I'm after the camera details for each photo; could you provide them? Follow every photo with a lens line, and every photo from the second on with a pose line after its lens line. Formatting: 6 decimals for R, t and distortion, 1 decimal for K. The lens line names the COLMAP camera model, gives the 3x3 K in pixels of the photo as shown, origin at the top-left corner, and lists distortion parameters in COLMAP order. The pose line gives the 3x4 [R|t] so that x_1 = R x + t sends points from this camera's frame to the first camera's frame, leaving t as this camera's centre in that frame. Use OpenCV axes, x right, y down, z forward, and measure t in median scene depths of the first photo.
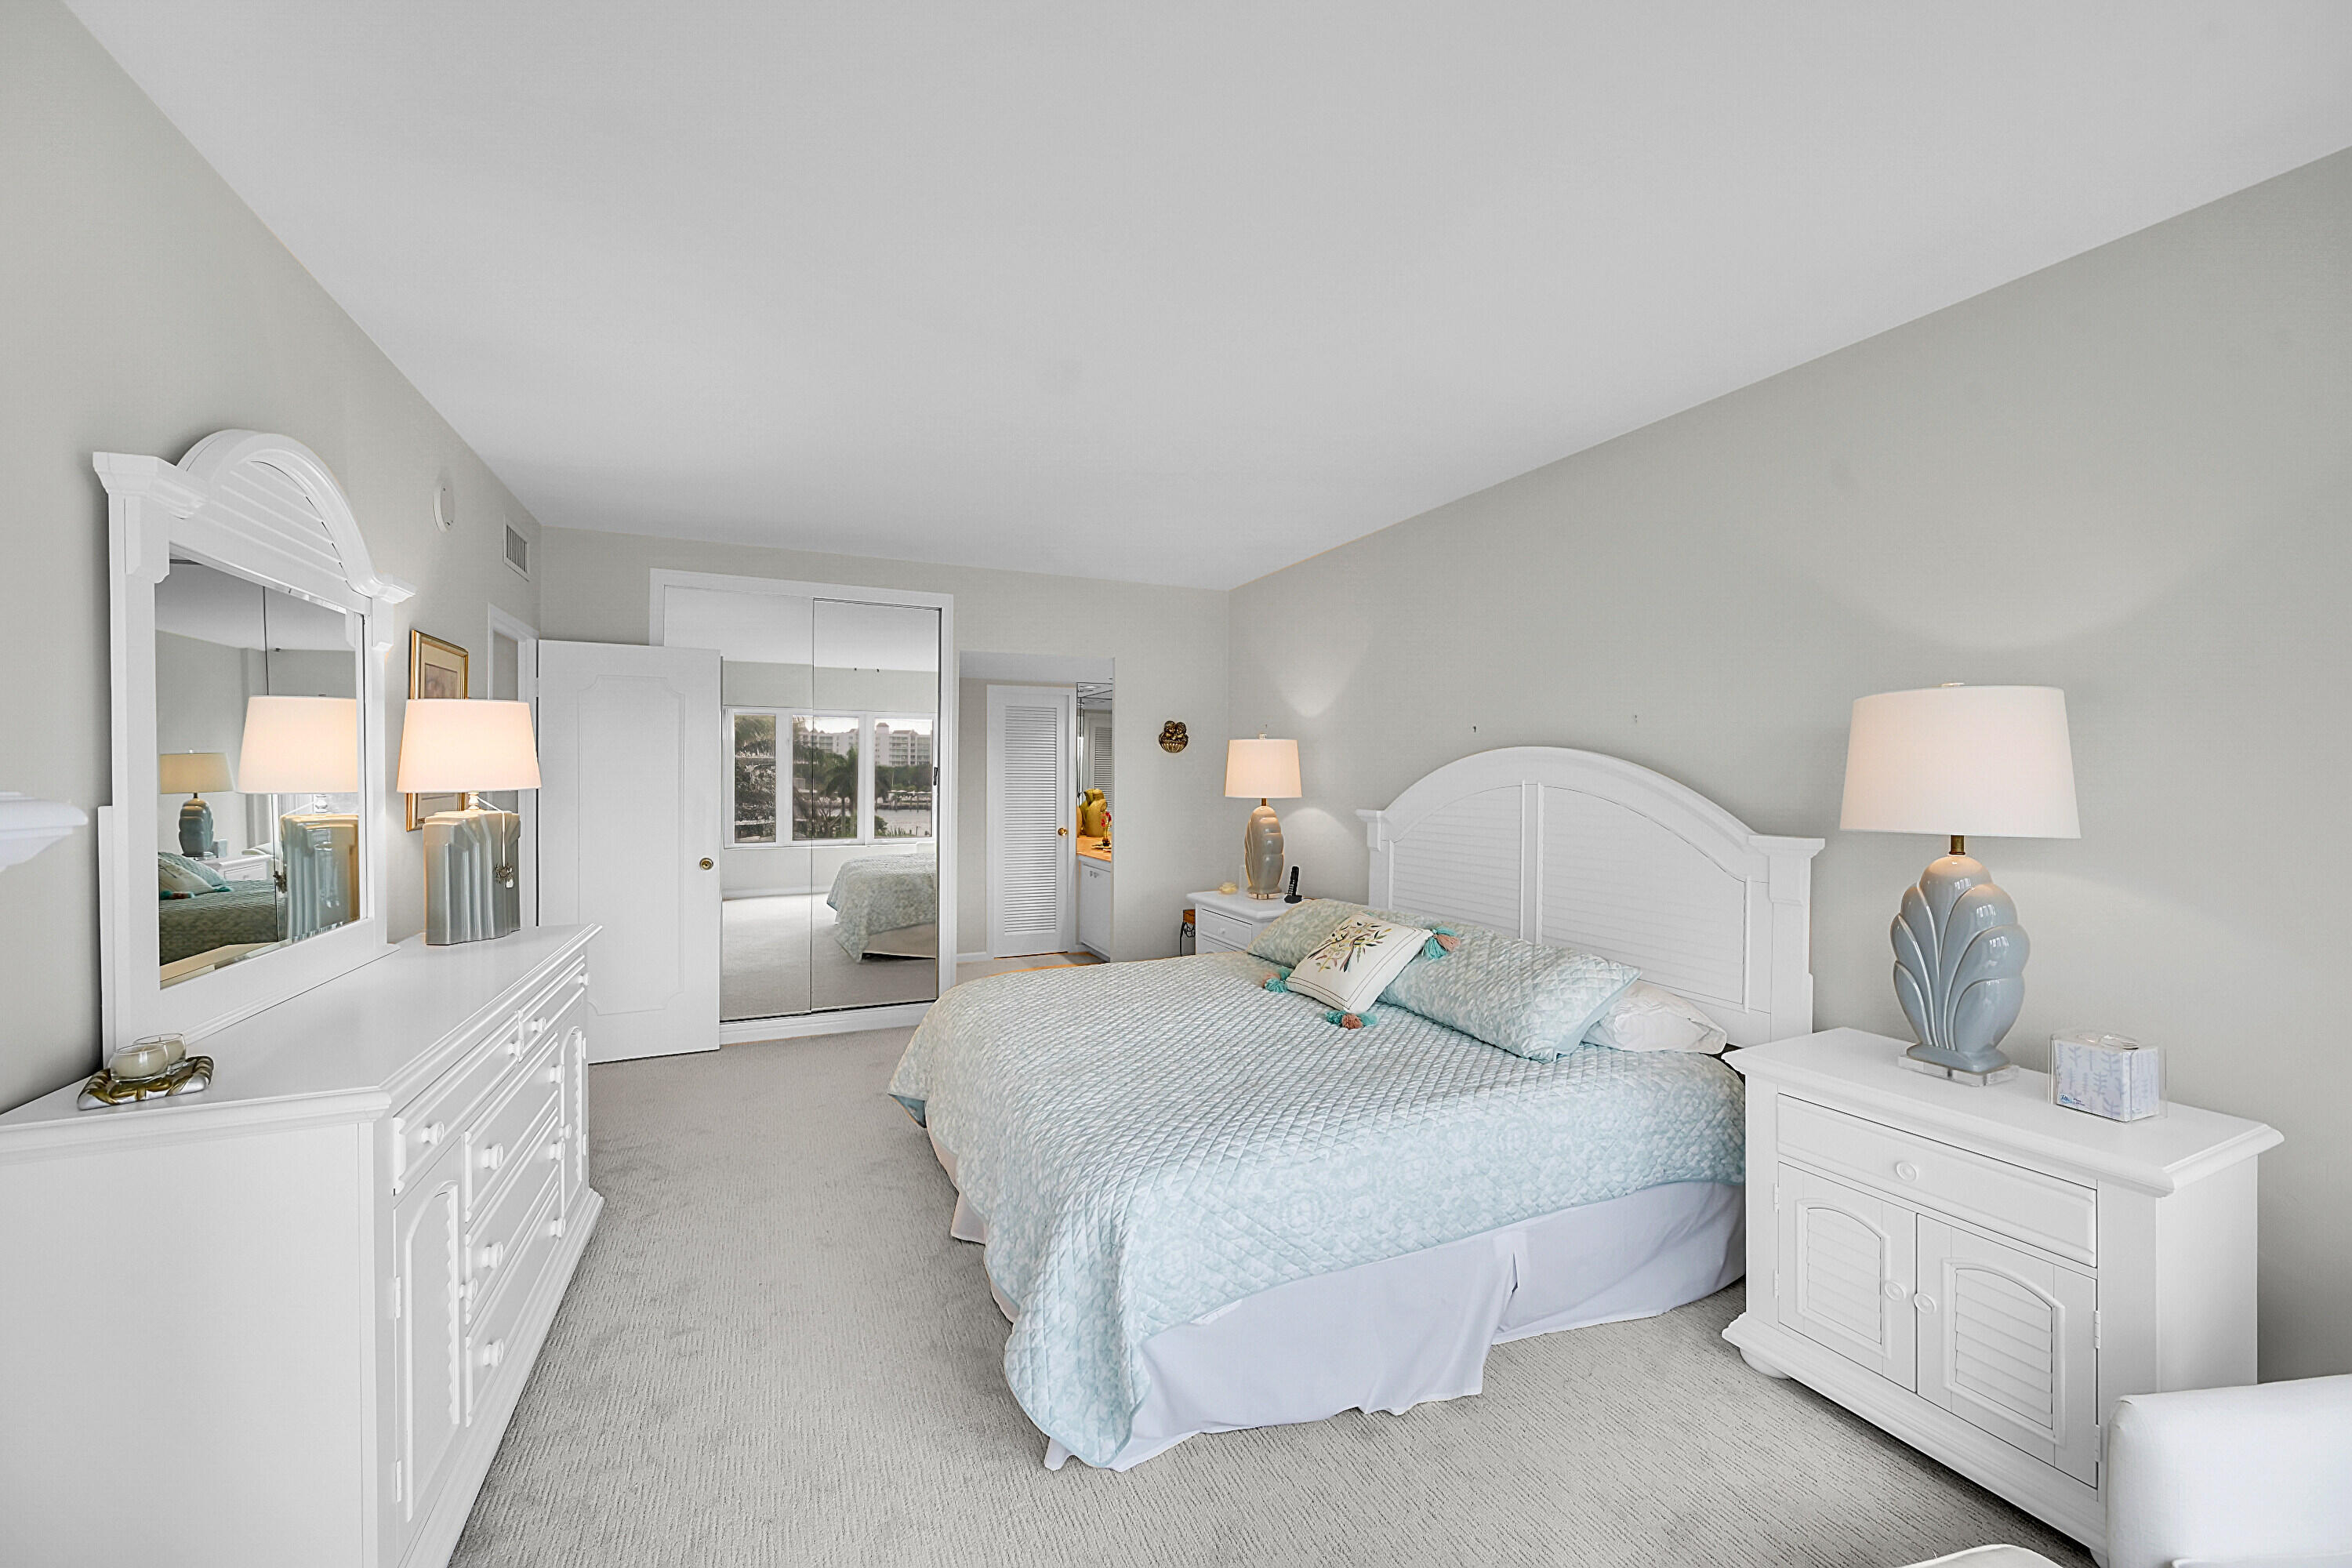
lens RADIAL K [[932.5, 0, 1198.6], [0, 932.5, 790.8], [0, 0, 1]] dist [0.003501, 0.000191]
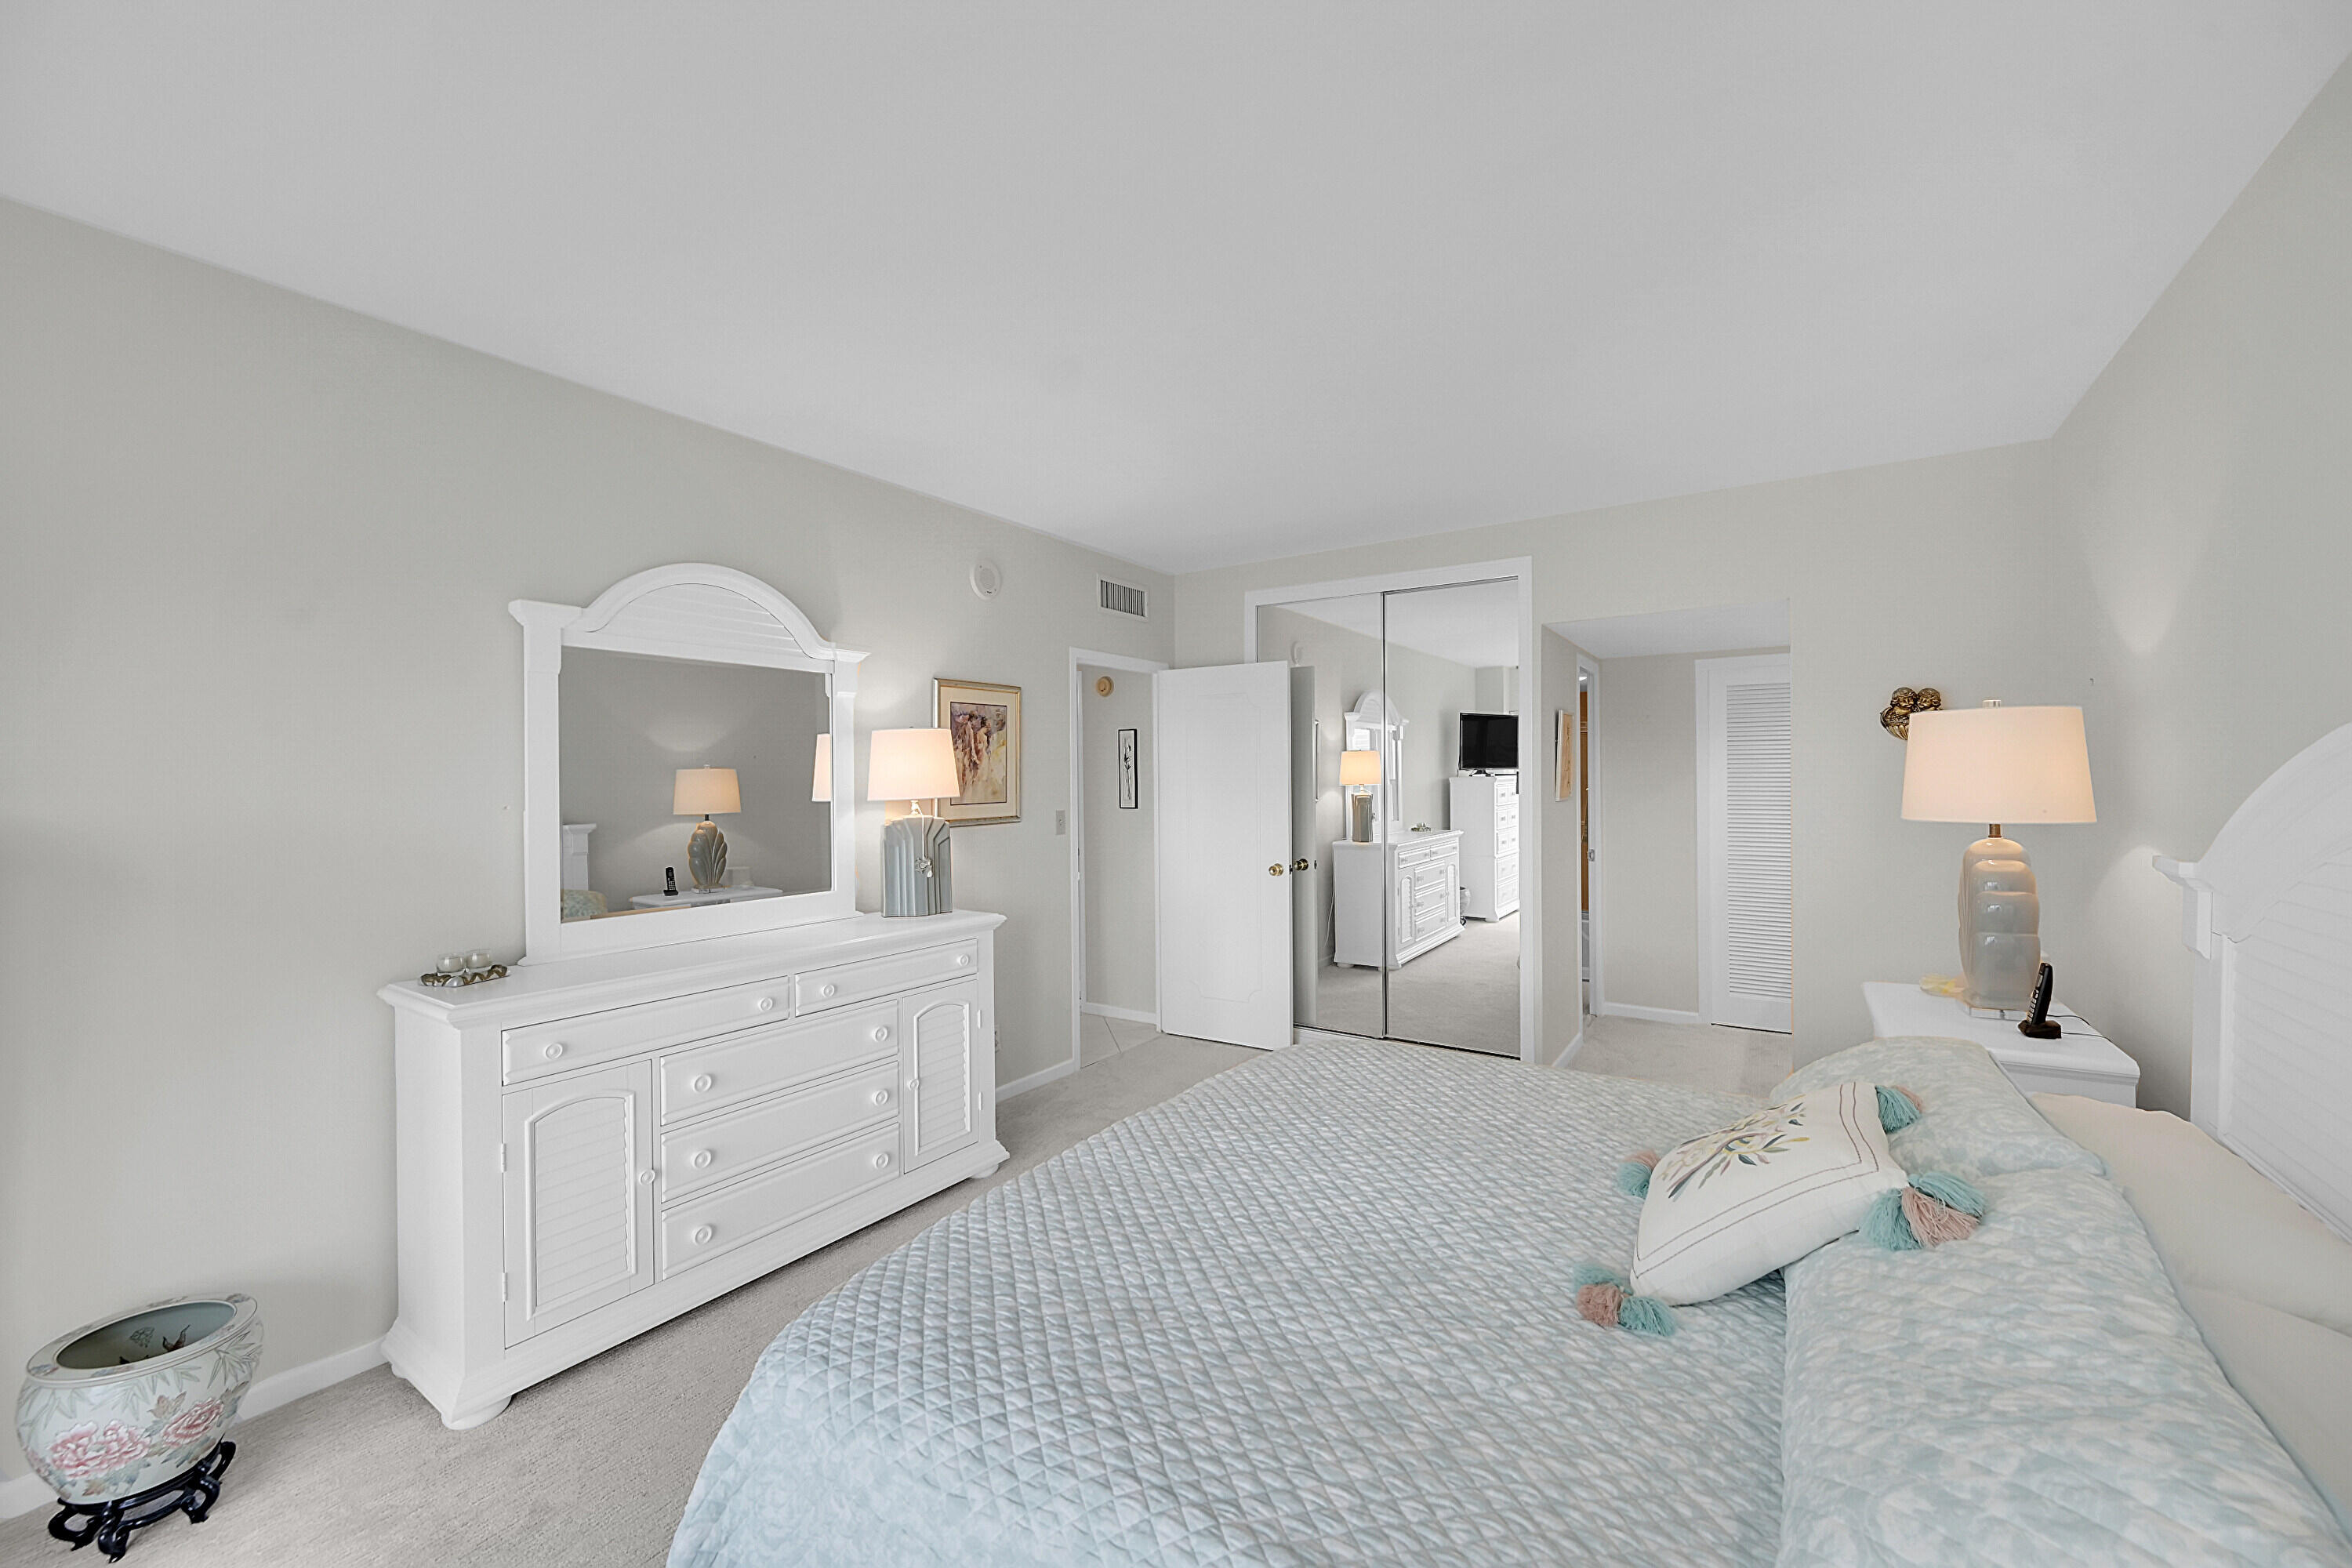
lens RADIAL K [[932.5, 0, 1158.4], [0, 932.5, 788.0], [0, 0, 1]] dist [0.003501, 0.000191]
pose [[0.529887, -0.000988, -0.848067, 0.266327], [-0.007343, 0.999956, -0.005752, -0.005084], [0.848036, 0.009275, 0.529857, 0.334634]]
